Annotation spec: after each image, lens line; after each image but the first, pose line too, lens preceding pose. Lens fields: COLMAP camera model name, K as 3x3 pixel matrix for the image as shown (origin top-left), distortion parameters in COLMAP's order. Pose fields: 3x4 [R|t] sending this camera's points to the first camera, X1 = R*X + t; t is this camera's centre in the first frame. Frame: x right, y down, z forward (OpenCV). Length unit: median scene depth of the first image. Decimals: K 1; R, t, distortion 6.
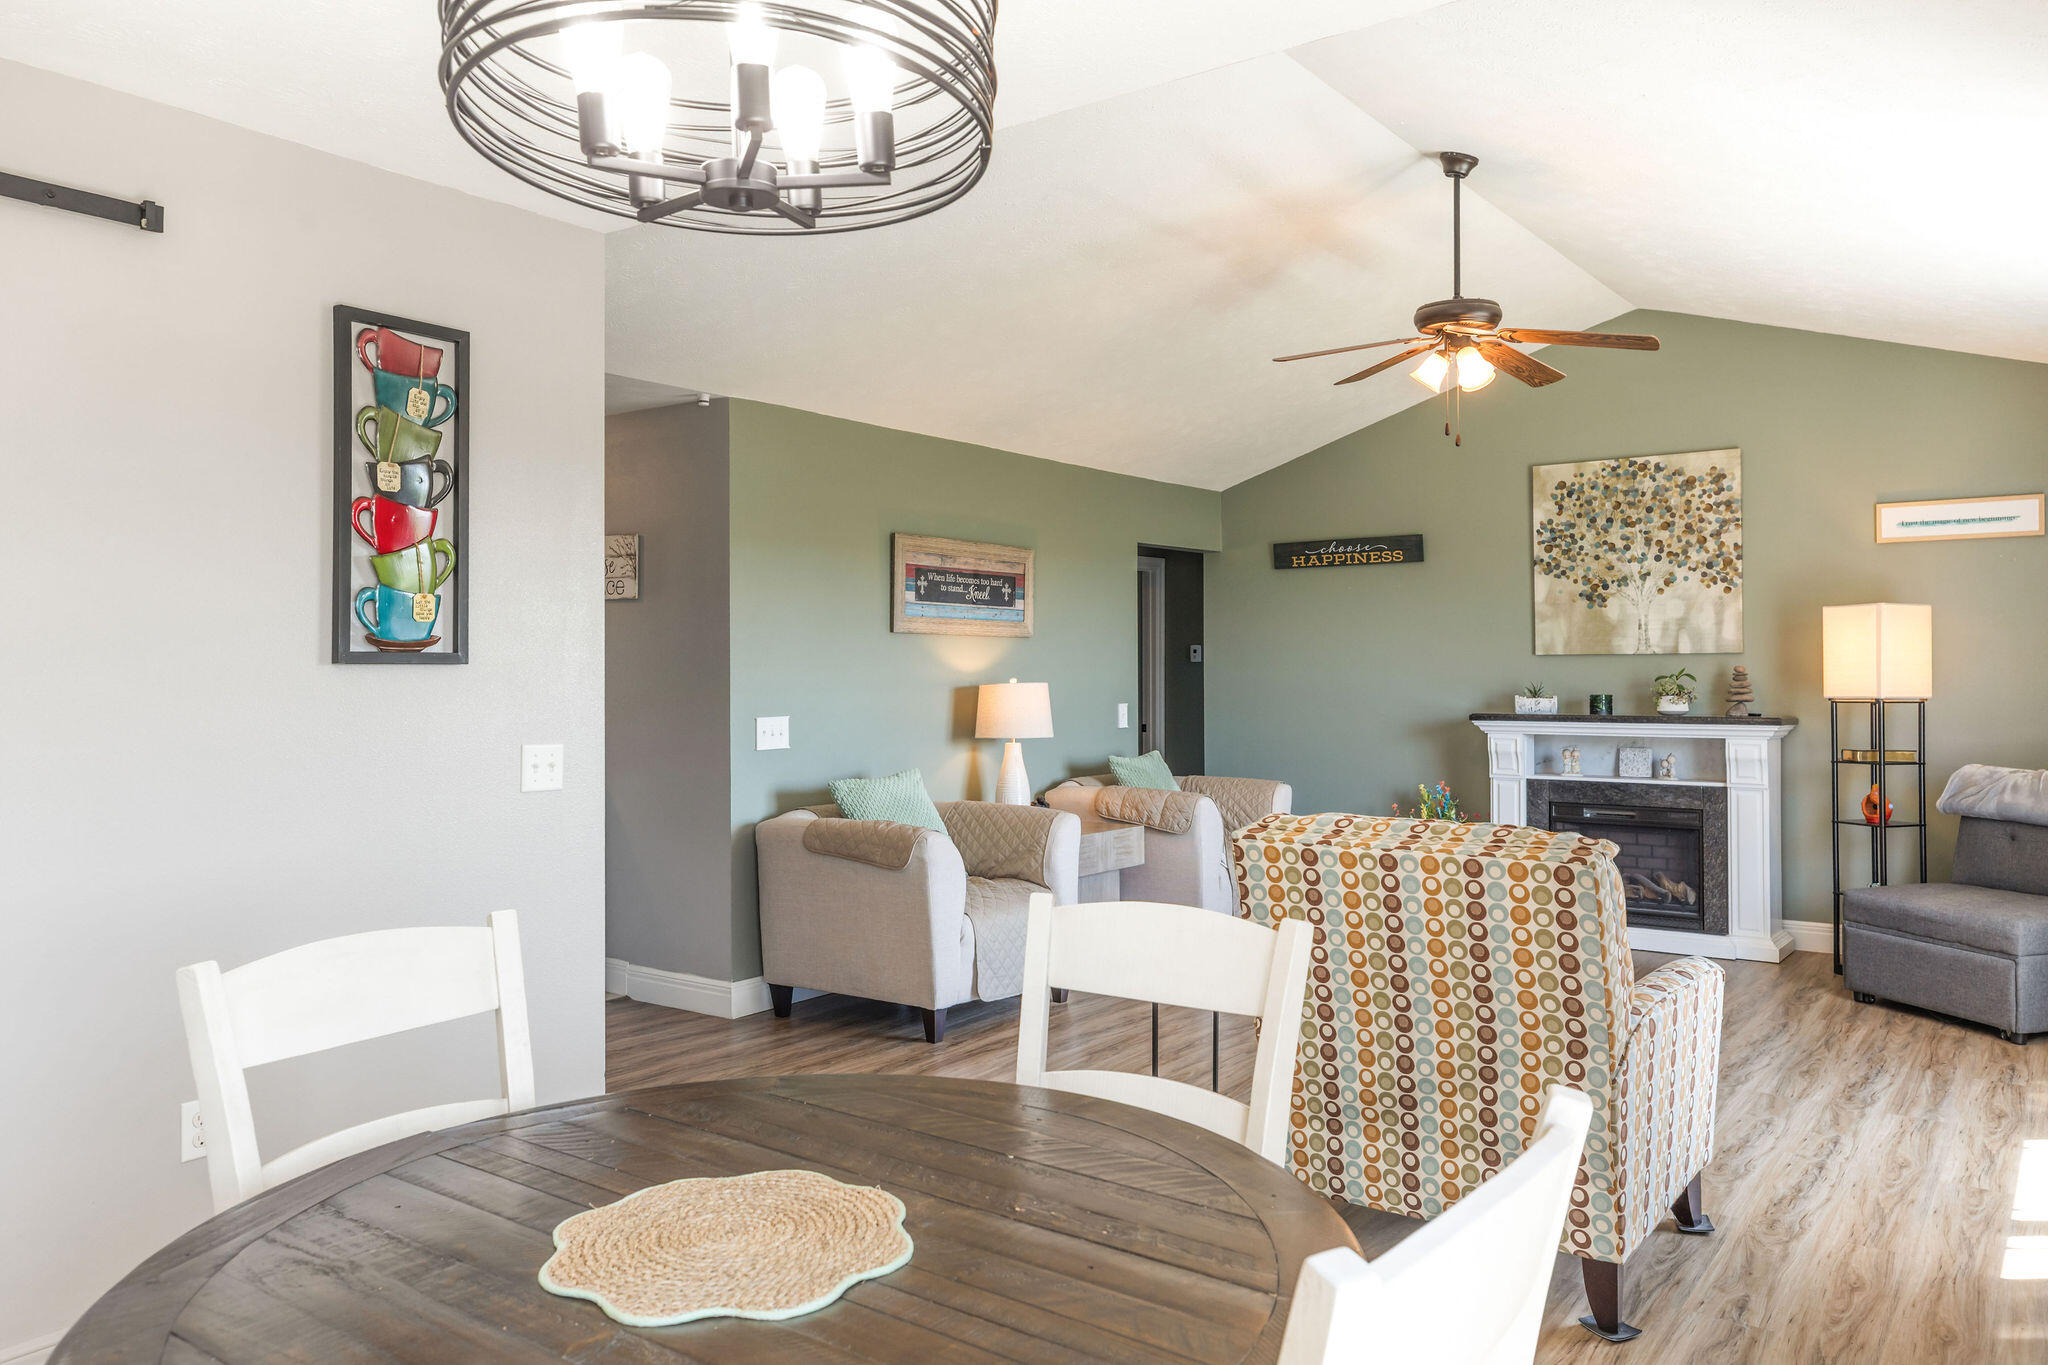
lens RADIAL K [[1432.6, 0, 1020.3], [0, 1432.6, 673.9], [0, 0, 1]] dist [-0.003707, -0.003816]
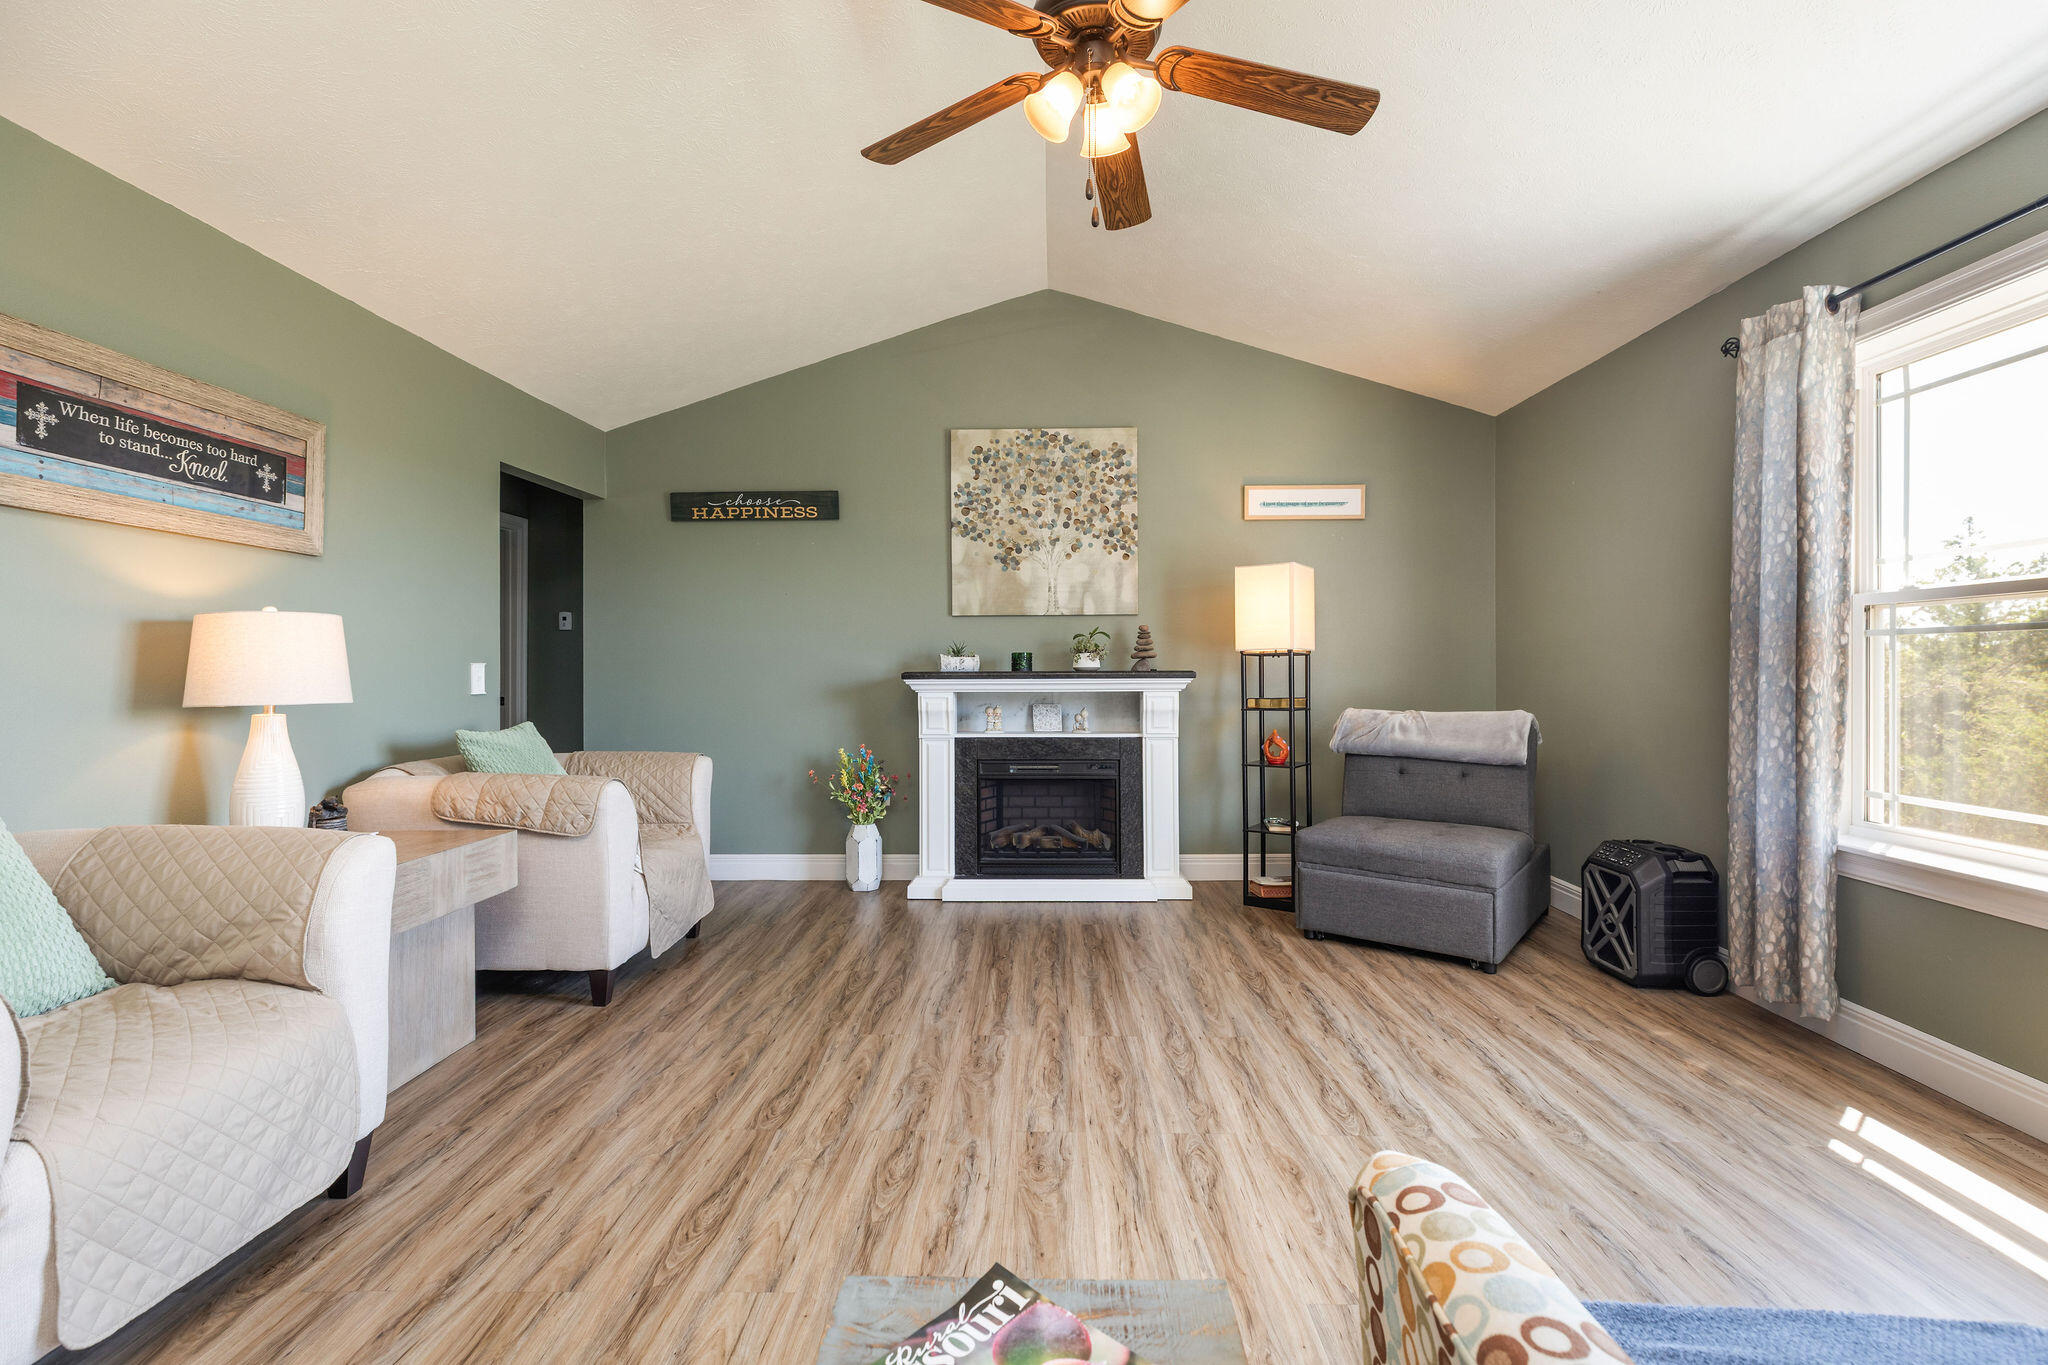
lens RADIAL K [[915.9, 0, 1032.1], [0, 915.9, 664.5], [0, 0, 1]] dist [0.004161, -0.000339]
pose [[0.813251, 0.003938, 0.581900, 0.029571], [0.001568, 0.999959, -0.008958, 0.029576], [-0.581911, 0.008198, 0.813211, 0.471543]]
